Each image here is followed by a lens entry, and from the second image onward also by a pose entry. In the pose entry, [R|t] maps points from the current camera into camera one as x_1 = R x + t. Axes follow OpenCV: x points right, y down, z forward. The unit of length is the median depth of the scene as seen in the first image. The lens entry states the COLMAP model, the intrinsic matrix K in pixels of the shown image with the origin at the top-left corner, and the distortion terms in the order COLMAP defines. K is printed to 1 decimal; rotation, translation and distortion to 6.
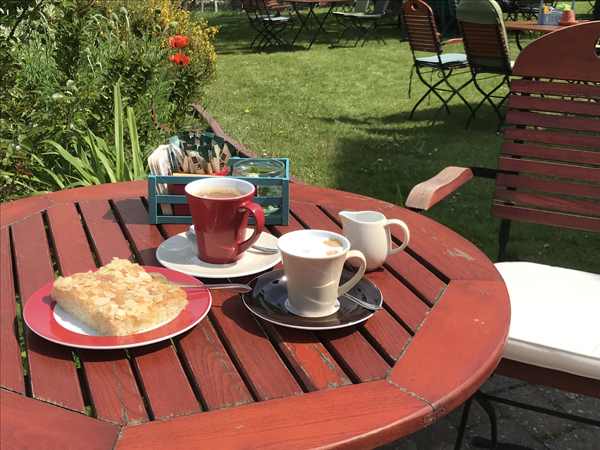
lens RADIAL K [[846.7, 0, 294.2], [0, 846.7, 208.1], [0, 0, 1]] dist [0.052270, 0.000000]
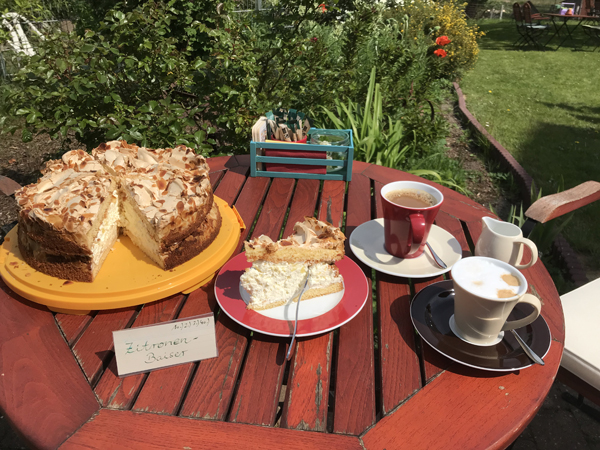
lens RADIAL K [[491.2, 0, 308.3], [0, 491.2, 209.0], [0, 0, 1]] dist [-0.002509, 0.001772]
pose [[0.894956, 0.212292, -0.392410, 0.065251], [-0.150643, 0.971671, 0.182103, -0.043209], [0.419953, -0.103861, 0.901583, 0.147487]]
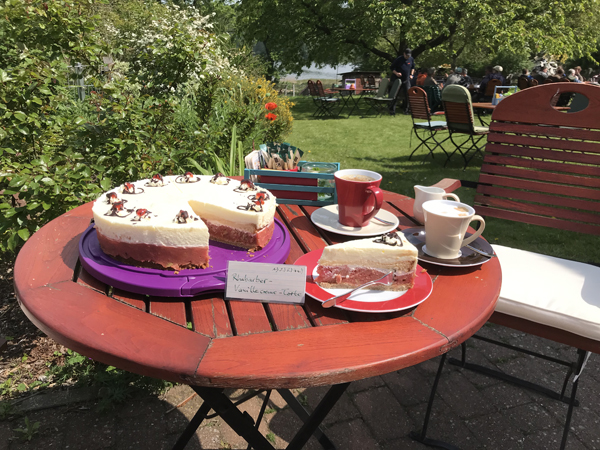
lens RADIAL K [[491.2, 0, 291.4], [0, 491.2, 221.0], [0, 0, 1]] dist [-0.002509, 0.001772]
pose [[0.995295, 0.047747, -0.084311, -0.006207], [-0.046657, 0.998801, 0.014849, 0.014915], [0.084918, -0.010846, 0.996329, 0.065947]]
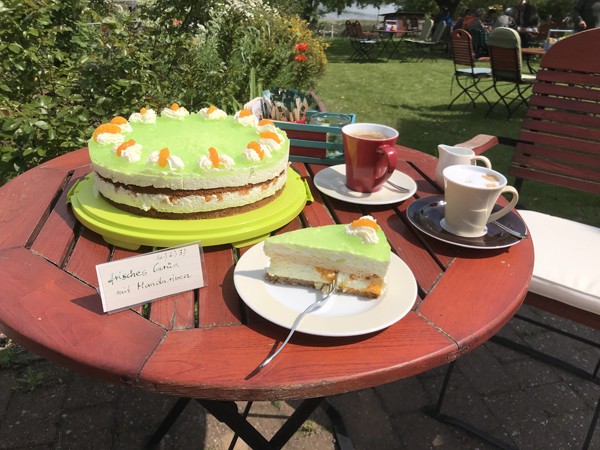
lens RADIAL K [[491.2, 0, 297.9], [0, 491.2, 216.5], [0, 0, 1]] dist [-0.002509, 0.001772]
pose [[0.986461, 0.093847, -0.134493, 0.009807], [-0.078068, 0.989922, 0.118148, 0.005762], [0.144225, -0.106049, 0.983846, 0.111721]]
